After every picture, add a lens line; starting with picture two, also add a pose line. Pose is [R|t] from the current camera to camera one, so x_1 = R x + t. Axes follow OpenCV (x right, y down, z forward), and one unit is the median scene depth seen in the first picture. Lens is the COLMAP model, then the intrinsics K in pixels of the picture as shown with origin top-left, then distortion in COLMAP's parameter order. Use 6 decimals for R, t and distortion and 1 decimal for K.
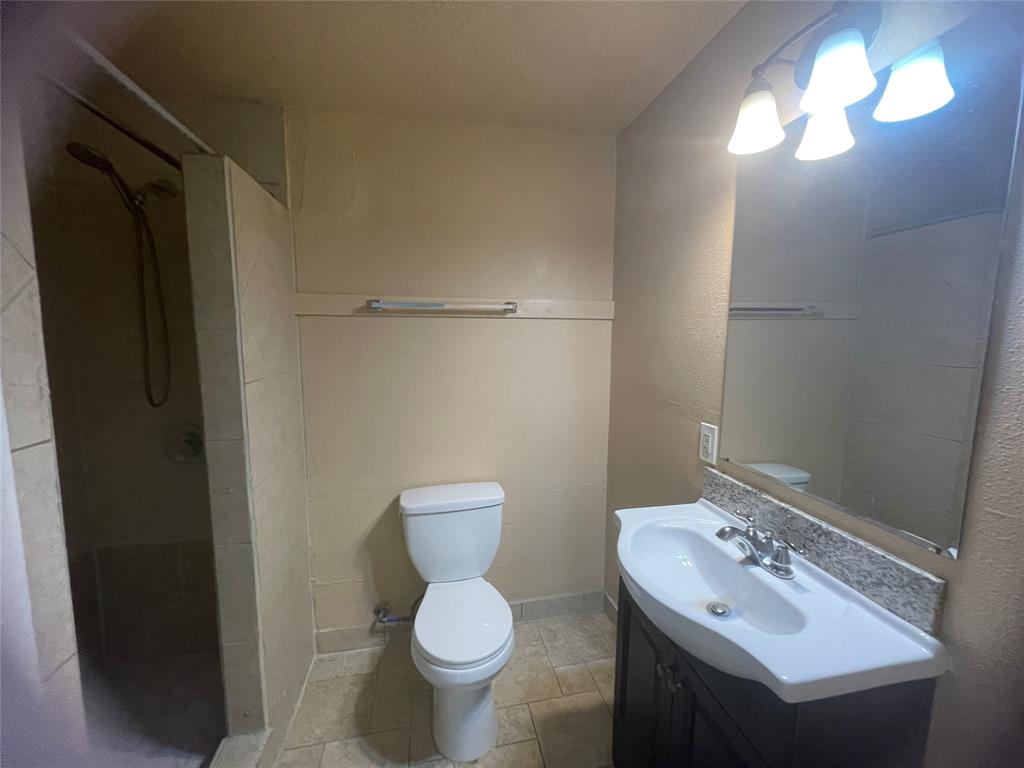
lens RADIAL K [[413.7, 0, 514.1], [0, 413.7, 382.8], [0, 0, 1]] dist [-0.000048, -0.000252]
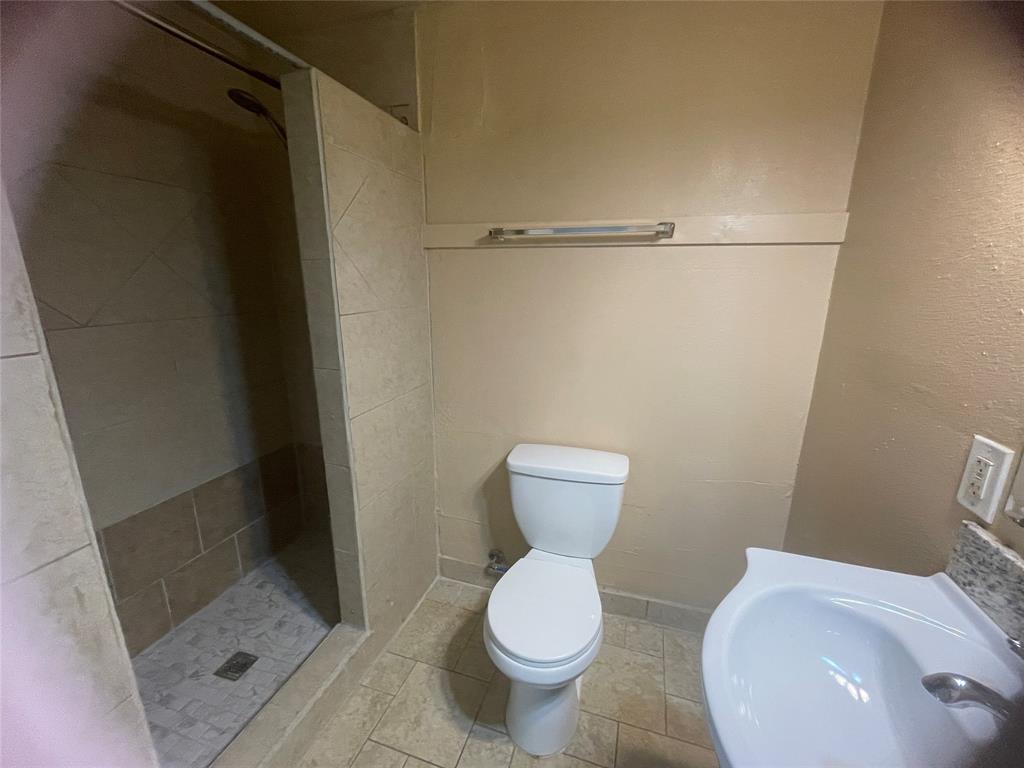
lens RADIAL K [[413.7, 0, 514.1], [0, 413.7, 382.8], [0, 0, 1]] dist [-0.000048, -0.000252]
pose [[0.869821, 0.123716, -0.477604, 0.172288], [-0.061479, 0.987684, 0.143878, -0.005187], [0.489521, -0.095785, 0.866714, 0.255301]]
